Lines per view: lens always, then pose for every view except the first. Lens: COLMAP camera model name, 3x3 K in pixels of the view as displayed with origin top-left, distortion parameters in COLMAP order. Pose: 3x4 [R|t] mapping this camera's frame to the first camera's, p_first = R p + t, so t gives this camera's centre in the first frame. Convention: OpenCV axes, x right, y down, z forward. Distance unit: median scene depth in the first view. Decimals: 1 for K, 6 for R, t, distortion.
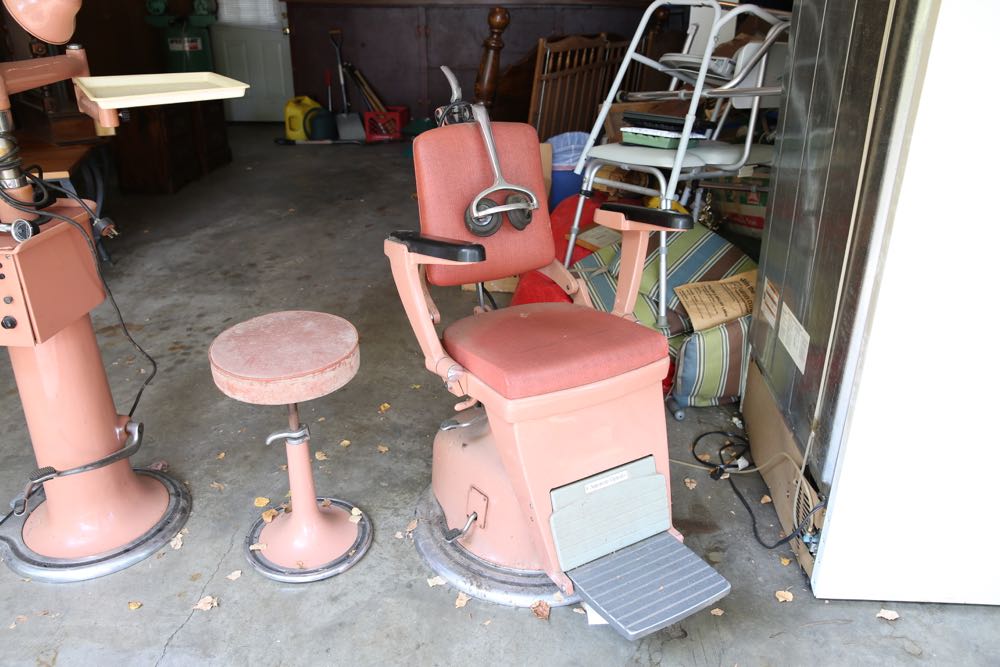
lens RADIAL K [[778.2, 0, 500.0], [0, 778.2, 333.5], [0, 0, 1]] dist [-0.035360, -0.001801]
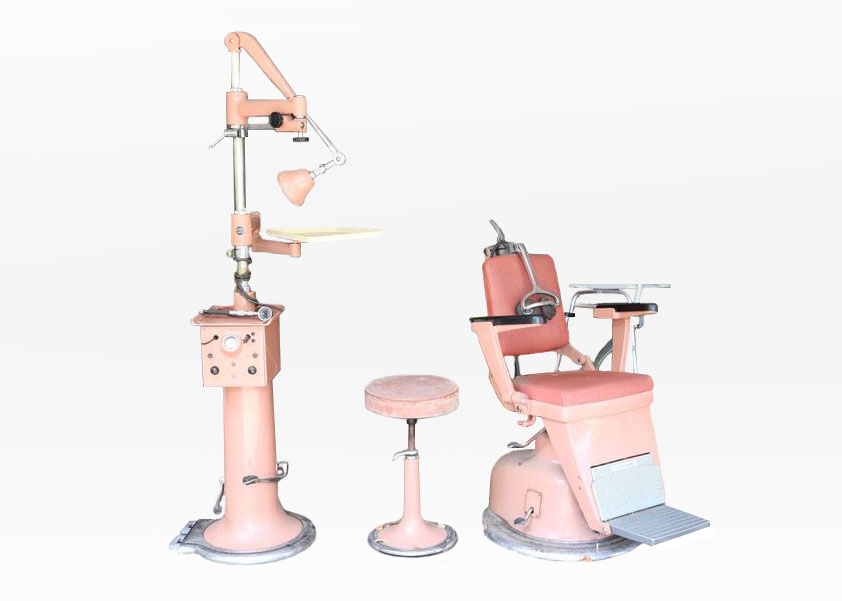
lens RADIAL K [[978.5, 0, 421.0], [0, 978.5, 300.5], [0, 0, 1]] dist [-0.010513, -0.005643]
pose [[0.998134, -0.023254, 0.056457, -0.343546], [0.038087, 0.959822, -0.278013, 0.369846], [-0.047724, 0.279644, 0.958917, -0.885828]]
